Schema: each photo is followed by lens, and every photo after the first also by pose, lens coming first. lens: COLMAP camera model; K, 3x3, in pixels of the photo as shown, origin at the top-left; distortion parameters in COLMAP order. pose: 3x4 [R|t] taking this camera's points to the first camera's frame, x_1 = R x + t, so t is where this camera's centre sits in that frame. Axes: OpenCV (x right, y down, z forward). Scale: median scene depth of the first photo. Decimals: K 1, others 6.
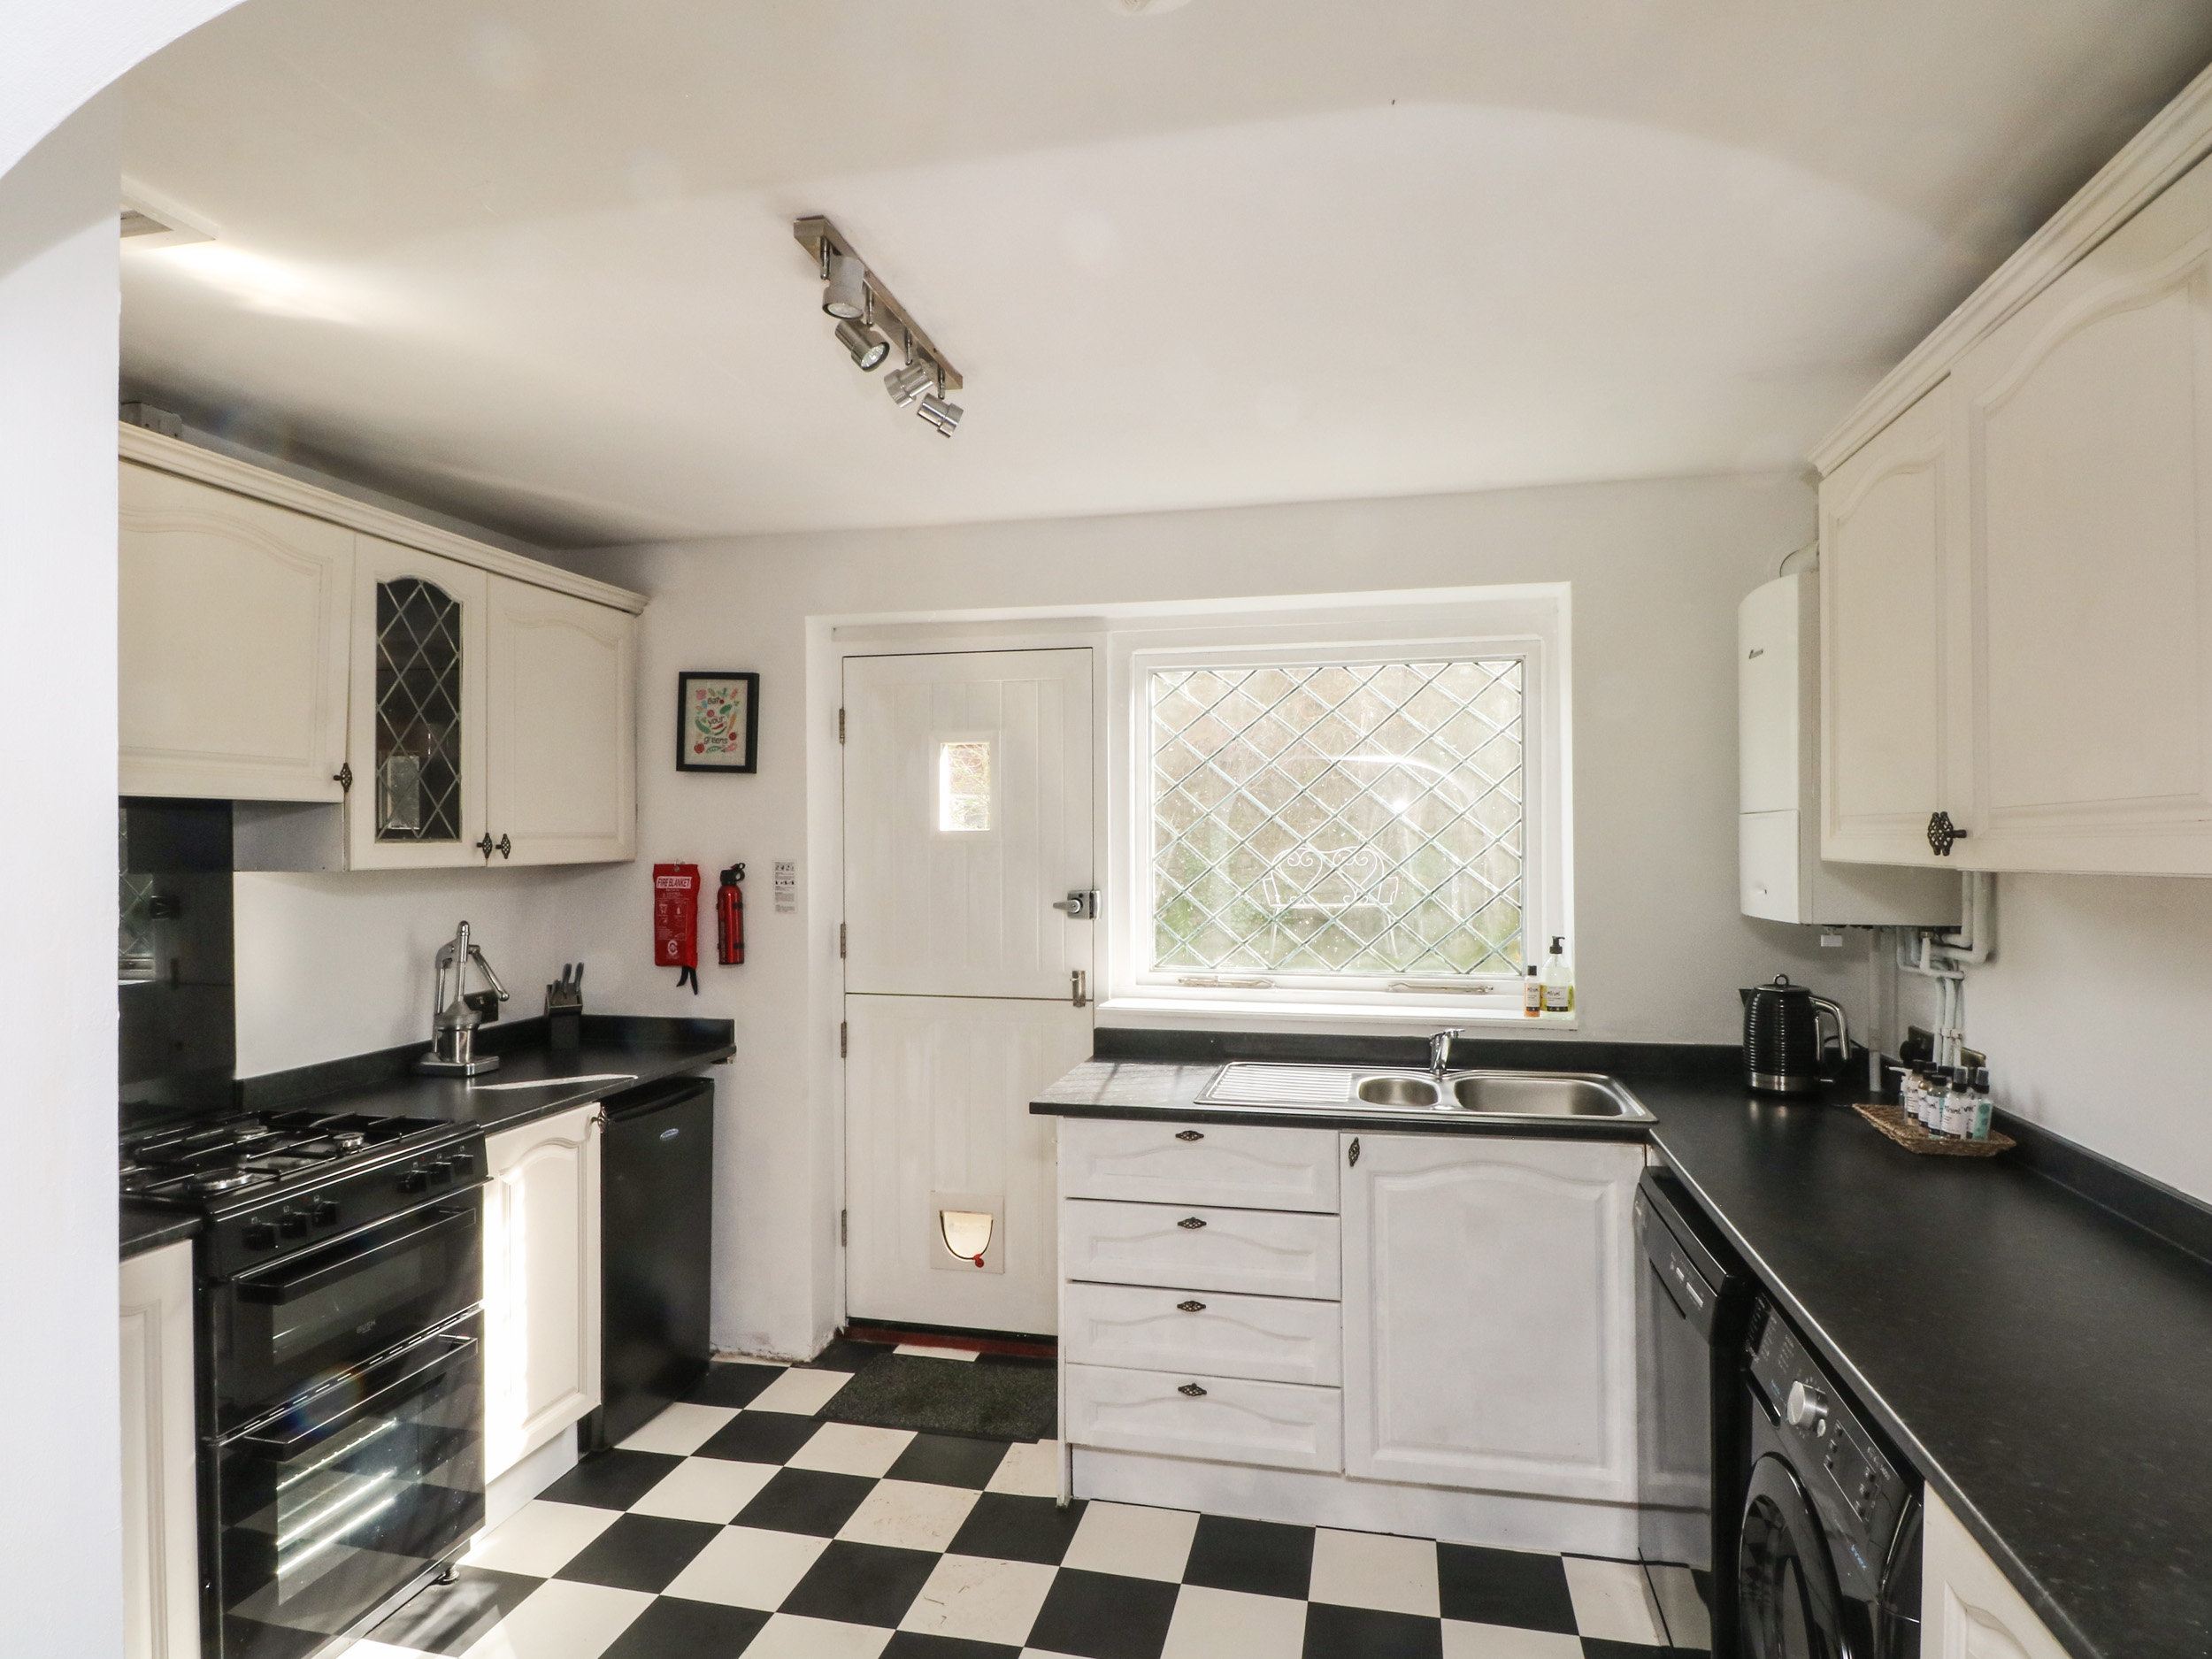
lens RADIAL K [[1209.4, 0, 1129.9], [0, 1209.4, 832.6], [0, 0, 1]] dist [0.000113, -0.021589]
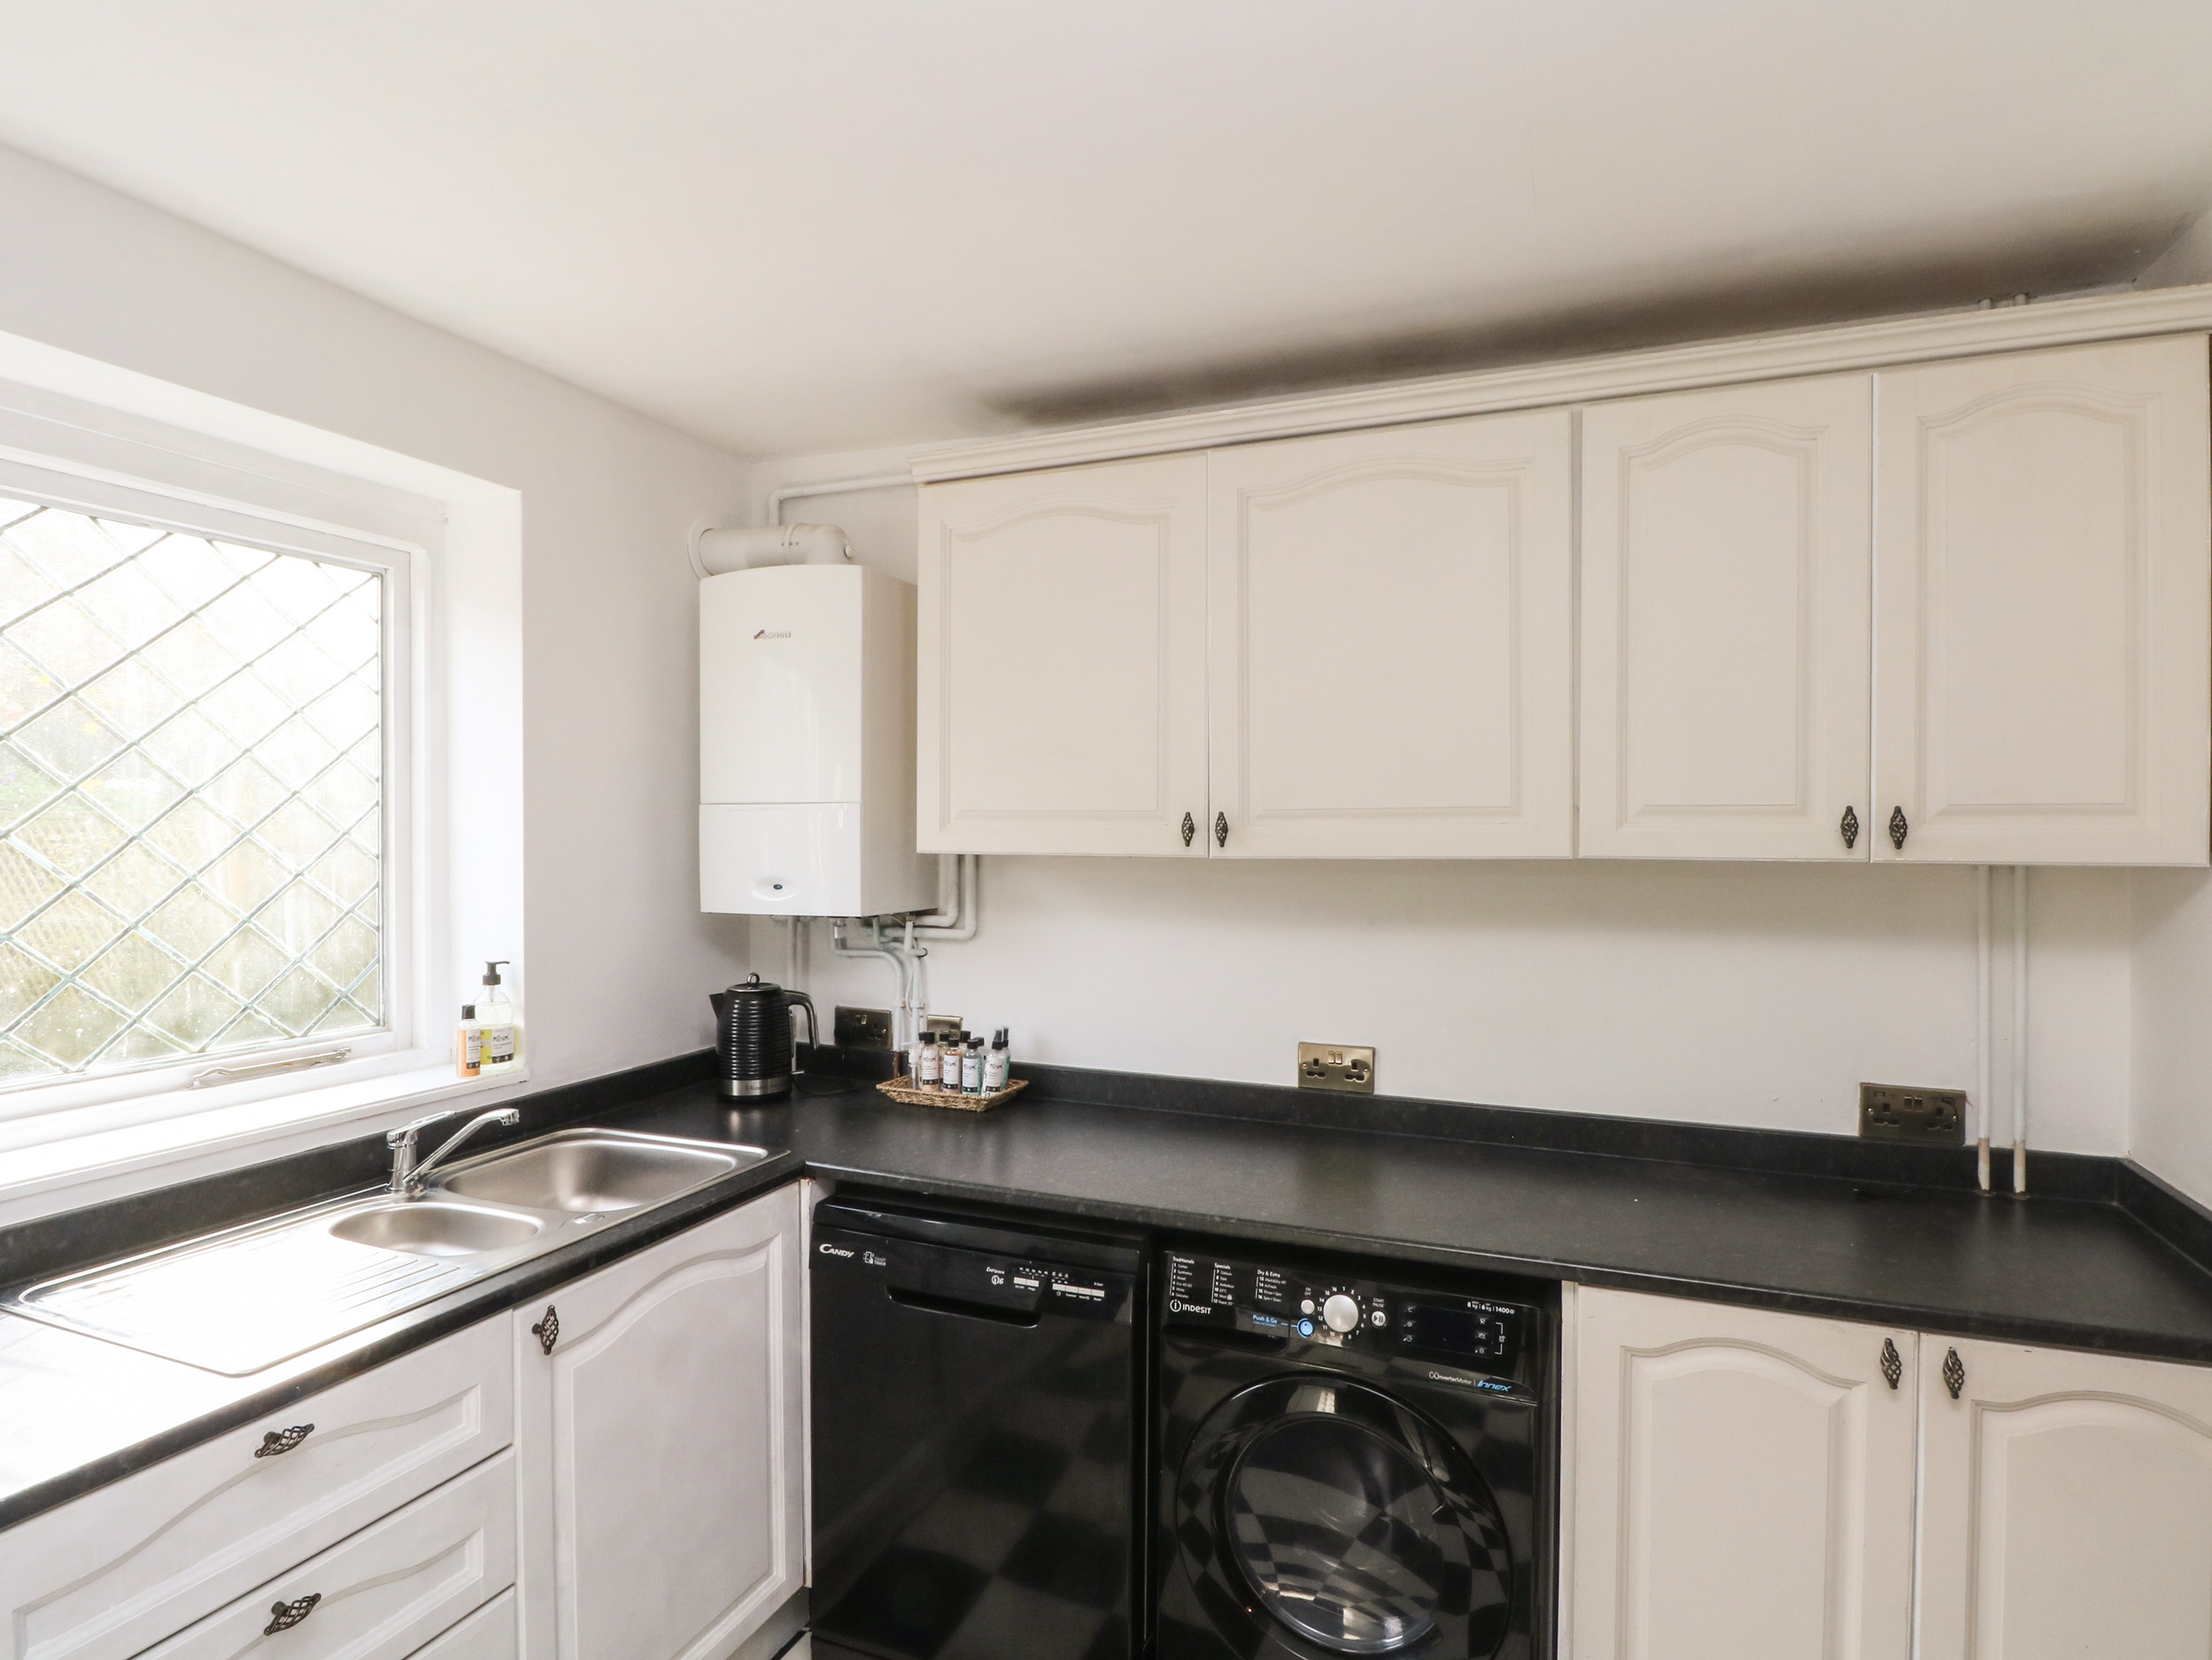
lens RADIAL K [[1180.8, 0, 1103.0], [0, 1180.8, 833.0], [0, 0, 1]] dist [0.008610, -0.019182]
pose [[0.163073, -0.001637, 0.986613, -0.281189], [-0.009939, 0.999945, 0.003302, 0.000376], [-0.986564, -0.010345, 0.163048, 0.470585]]
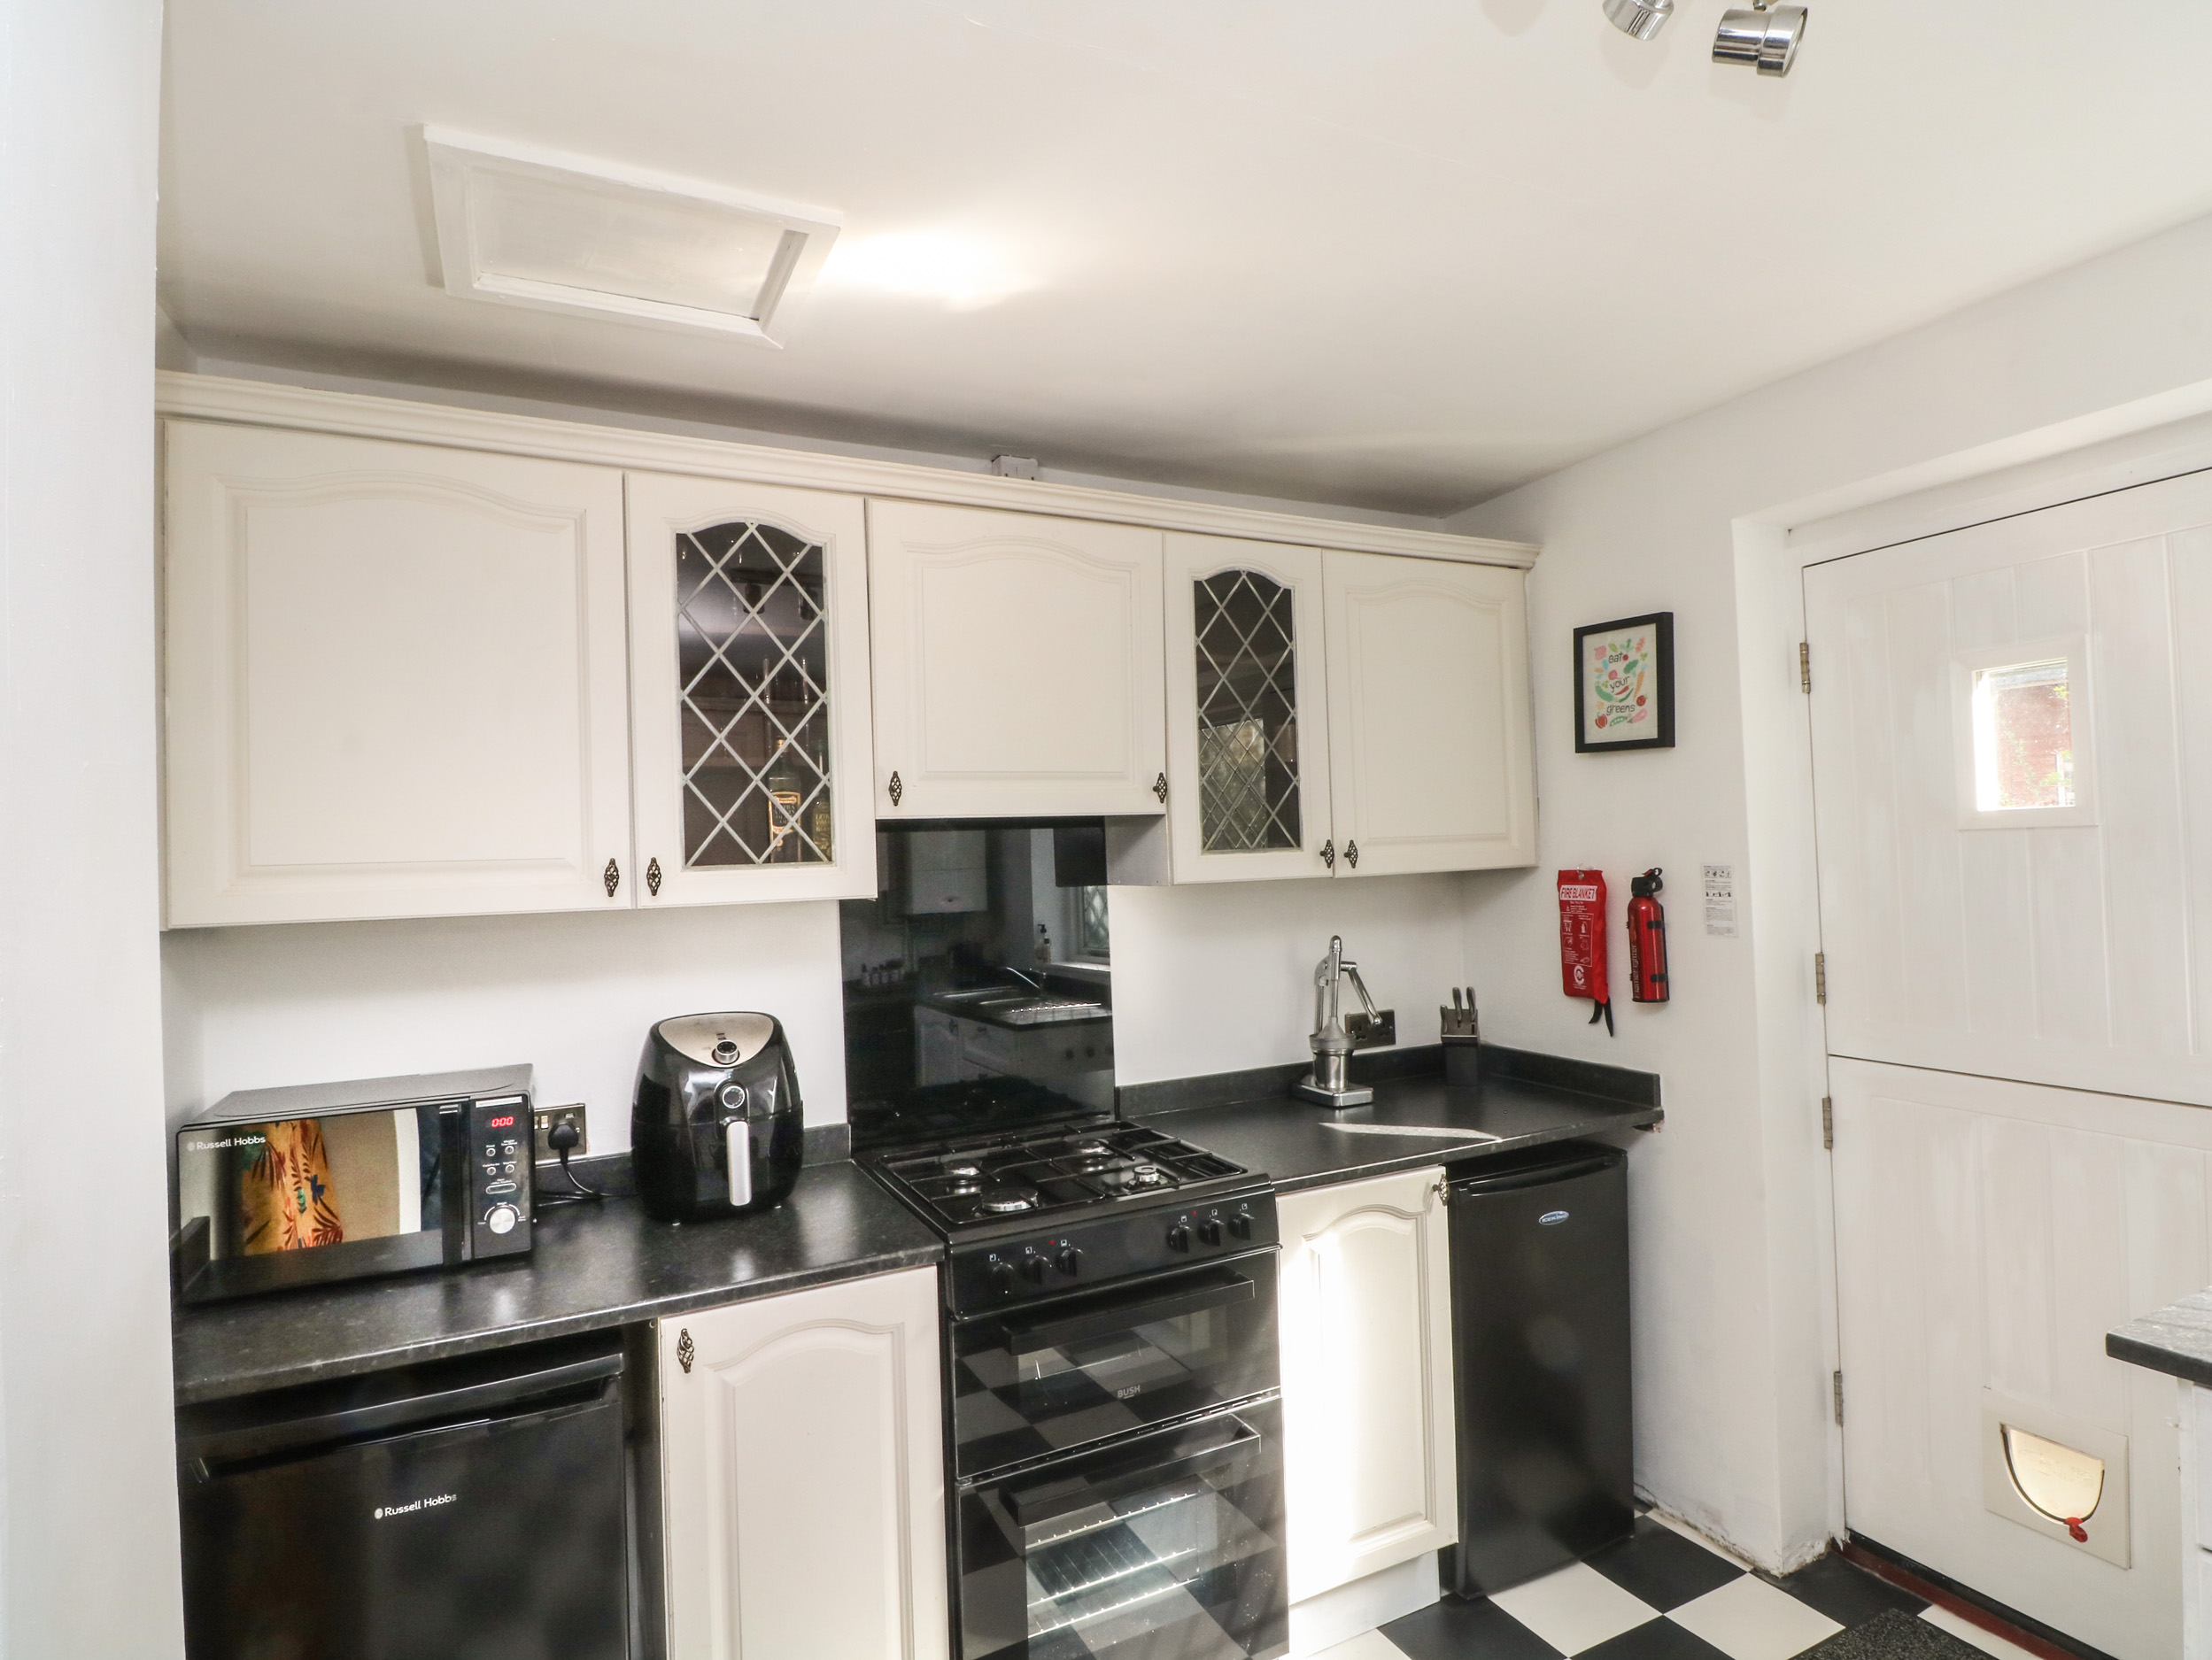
lens RADIAL K [[1180.8, 0, 1103.0], [0, 1180.8, 833.0], [0, 0, 1]] dist [0.008610, -0.019182]
pose [[0.619648, -0.032516, -0.784206, 0.043042], [0.037292, 0.999233, -0.011965, -0.000575], [0.783994, -0.021831, 0.620385, 0.285921]]
